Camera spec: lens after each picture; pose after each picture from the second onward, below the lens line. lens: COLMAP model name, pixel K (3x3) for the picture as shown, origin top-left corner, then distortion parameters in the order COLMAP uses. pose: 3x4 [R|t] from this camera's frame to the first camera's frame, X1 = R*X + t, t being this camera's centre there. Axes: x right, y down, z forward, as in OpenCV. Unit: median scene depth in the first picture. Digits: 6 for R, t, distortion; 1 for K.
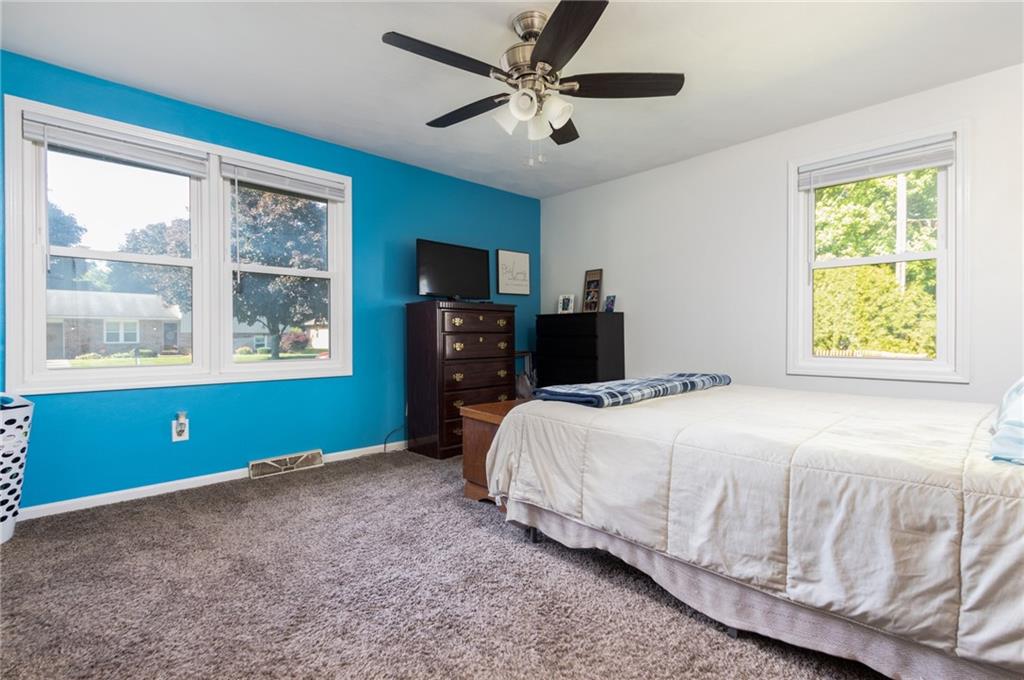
lens RADIAL K [[479.5, 0, 513.2], [0, 479.5, 337.4], [0, 0, 1]] dist [0.004907, -0.000554]
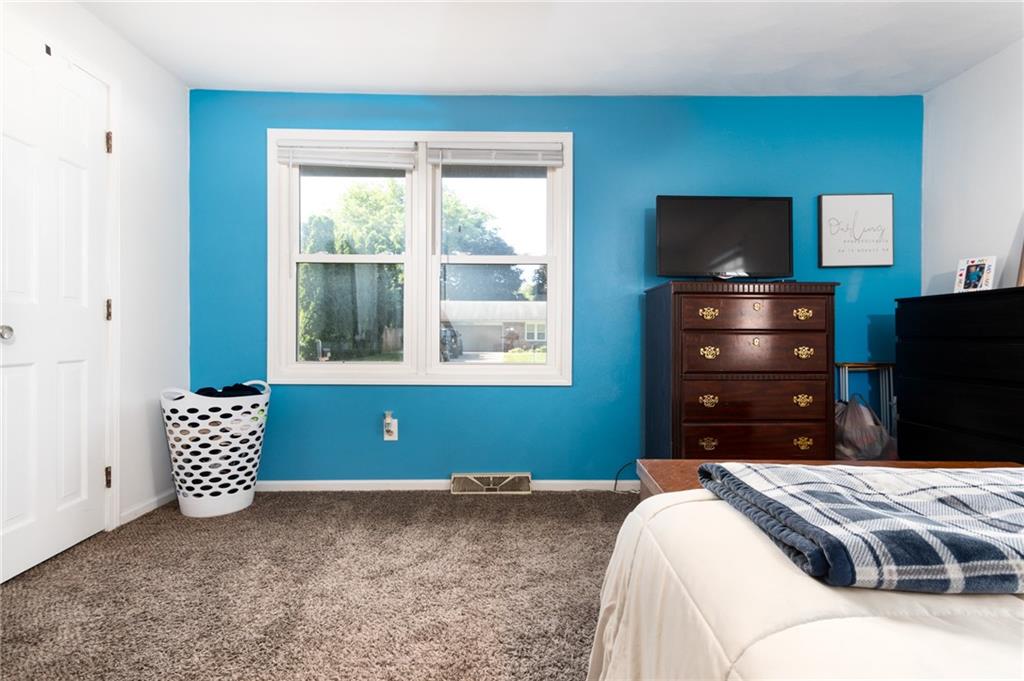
lens RADIAL K [[479.5, 0, 513.2], [0, 479.5, 337.9], [0, 0, 1]] dist [0.004907, -0.000554]
pose [[0.732002, 0.008423, -0.681251, 0.130597], [-0.007790, 0.999962, 0.003993, -0.000664], [0.681258, 0.002384, 0.732039, 0.368174]]
